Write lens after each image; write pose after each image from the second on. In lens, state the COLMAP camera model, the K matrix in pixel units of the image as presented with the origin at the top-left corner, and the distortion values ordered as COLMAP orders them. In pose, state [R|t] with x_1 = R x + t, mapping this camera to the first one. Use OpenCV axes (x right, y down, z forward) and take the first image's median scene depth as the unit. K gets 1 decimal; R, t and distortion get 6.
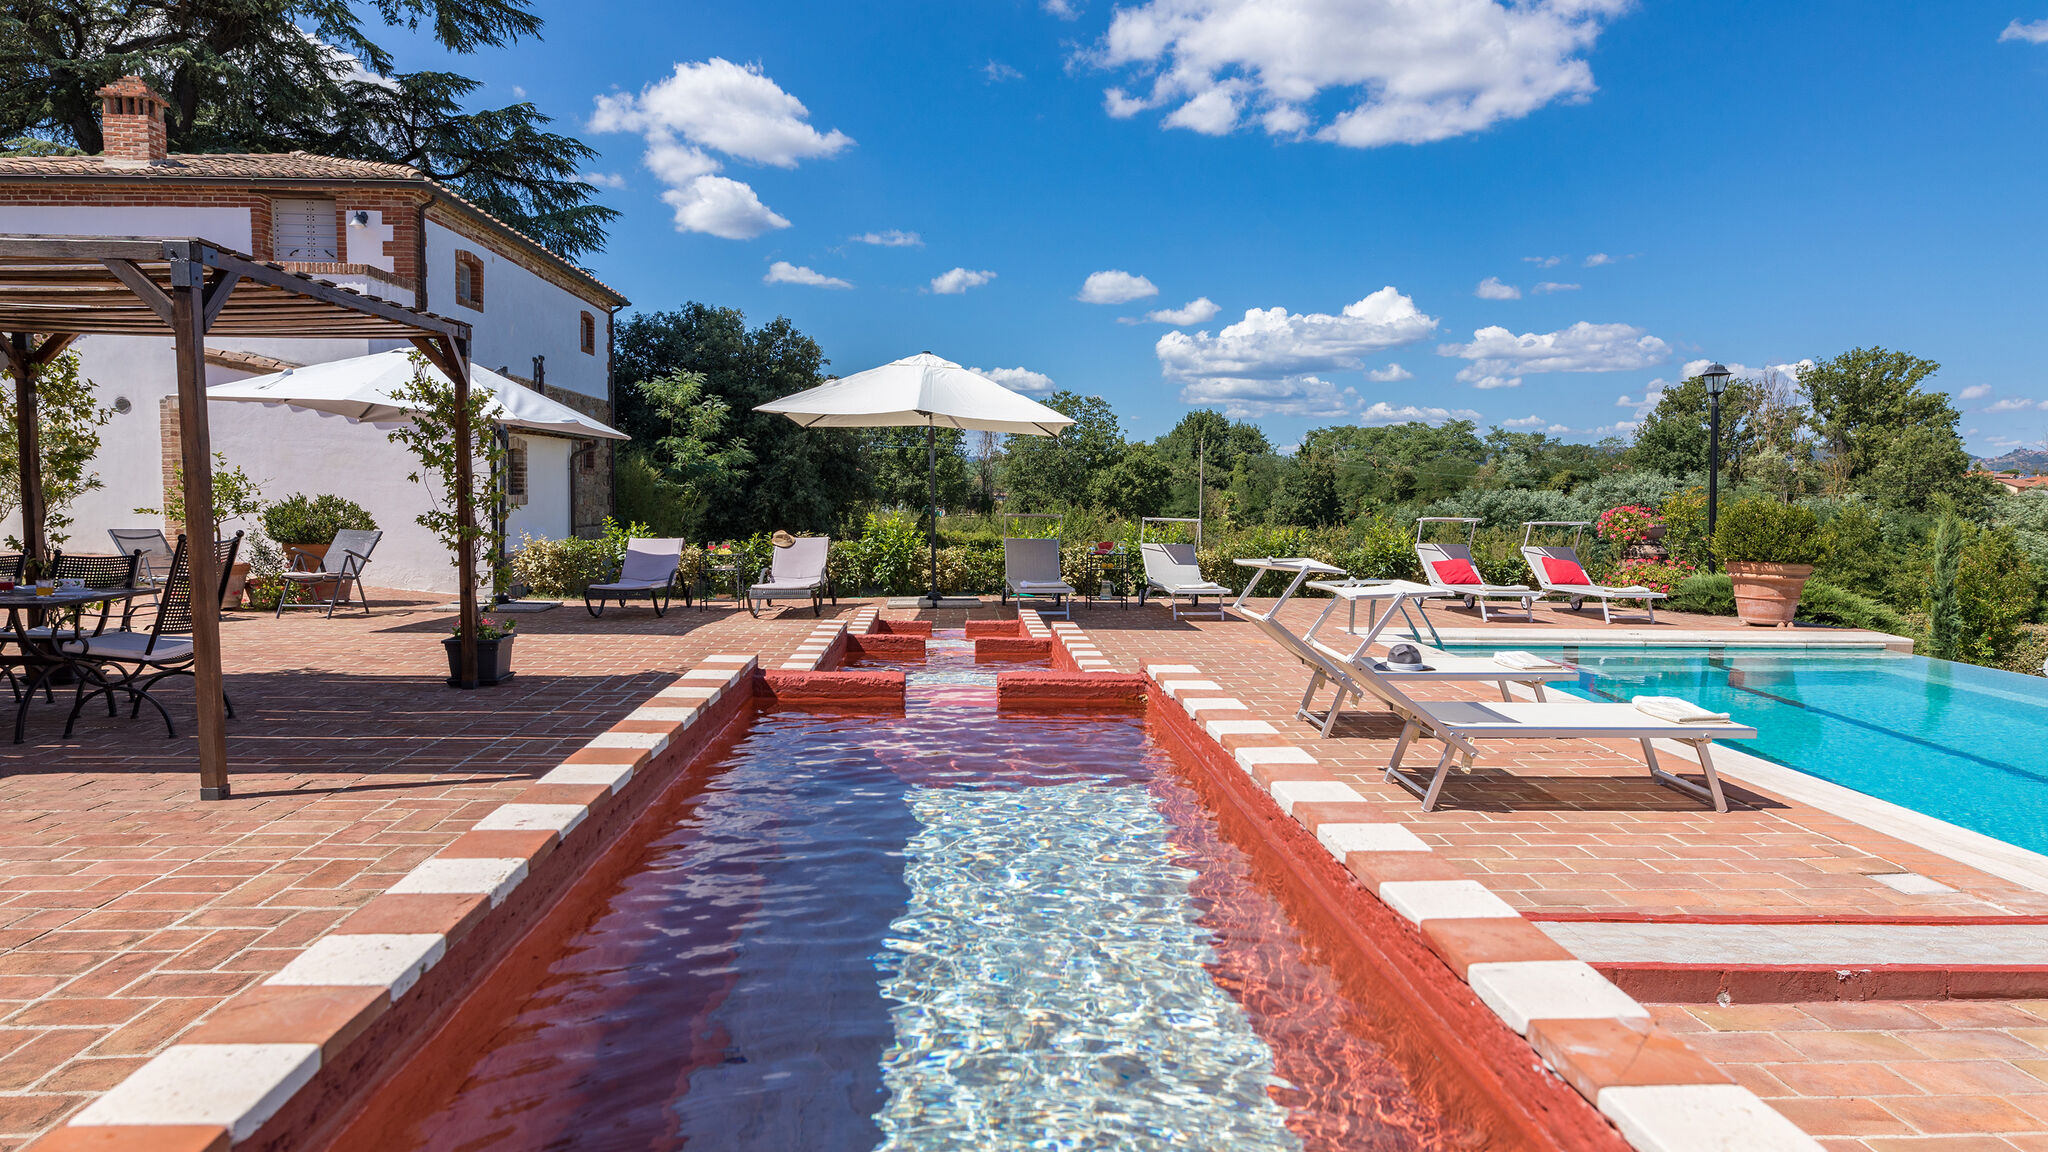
lens RADIAL K [[1191.6, 0, 1024.0], [0, 1191.6, 576.0], [0, 0, 1]] dist [0.001377, -0.002526]
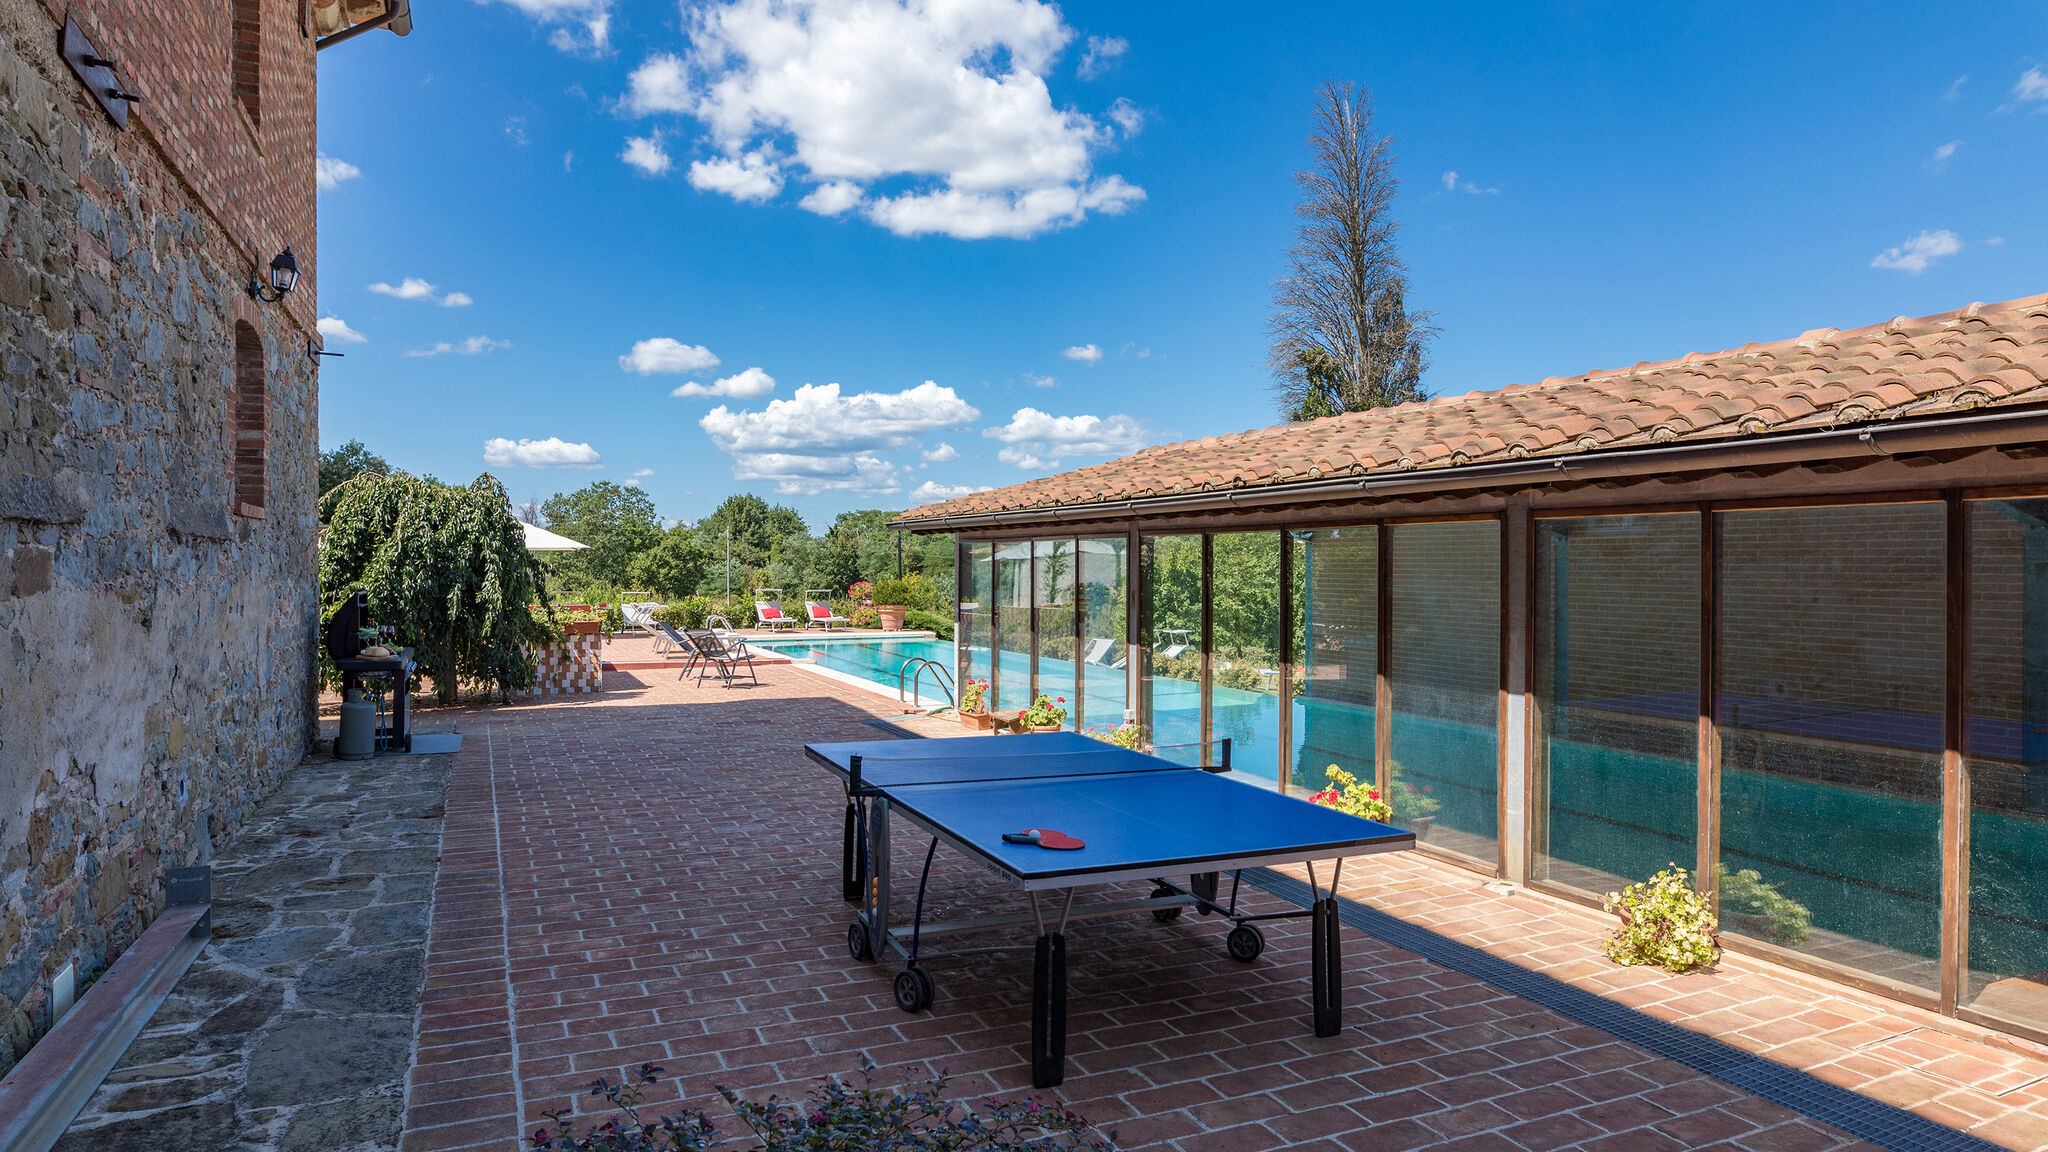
lens RADIAL K [[1196.5, 0, 1027.6], [0, 1196.5, 626.6], [0, 0, 1]] dist [0.003678, 0.000364]
pose [[0.932769, -0.031183, 0.359122, -0.000492], [0.038966, 0.999136, -0.014450, 0.006432], [-0.358361, 0.027472, 0.933179, -0.113284]]
